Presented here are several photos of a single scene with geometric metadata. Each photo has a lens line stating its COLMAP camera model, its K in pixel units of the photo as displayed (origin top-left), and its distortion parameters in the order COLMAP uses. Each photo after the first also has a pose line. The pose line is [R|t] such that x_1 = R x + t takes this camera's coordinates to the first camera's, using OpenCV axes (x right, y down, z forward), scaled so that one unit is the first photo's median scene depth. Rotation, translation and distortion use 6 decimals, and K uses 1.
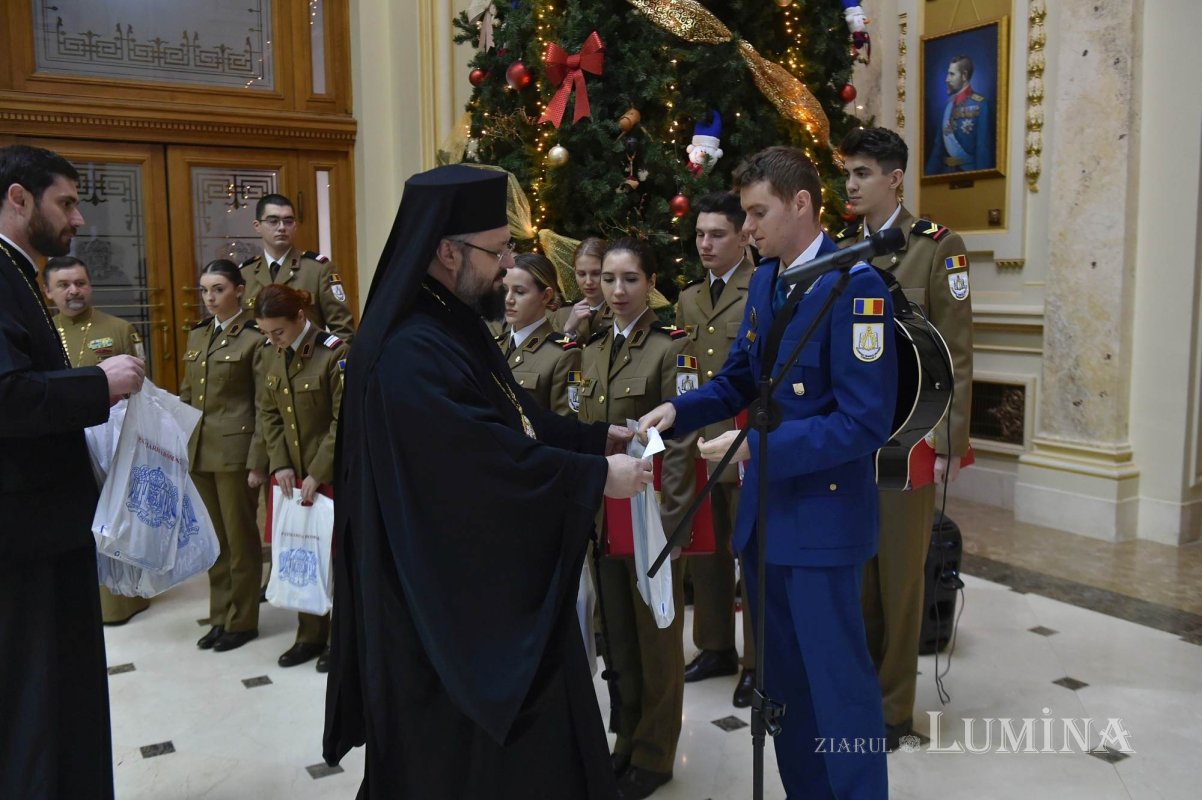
lens RADIAL K [[1057.3, 0, 601.0], [0, 1057.3, 400.0], [0, 0, 1]] dist [-0.028572, 0.008076]
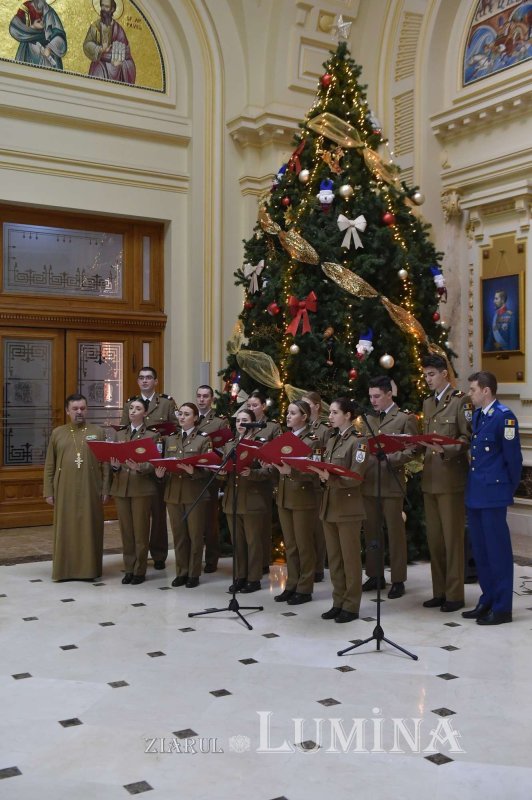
lens RADIAL K [[872.4, 0, 266.0], [0, 872.4, 400.0], [0, 0, 1]] dist [-0.009150, -0.019111]
pose [[0.999923, 0.011760, -0.004049, -0.074246], [-0.012136, 0.993782, -0.110676, 0.049253], [0.002722, 0.110717, 0.993848, -0.585522]]
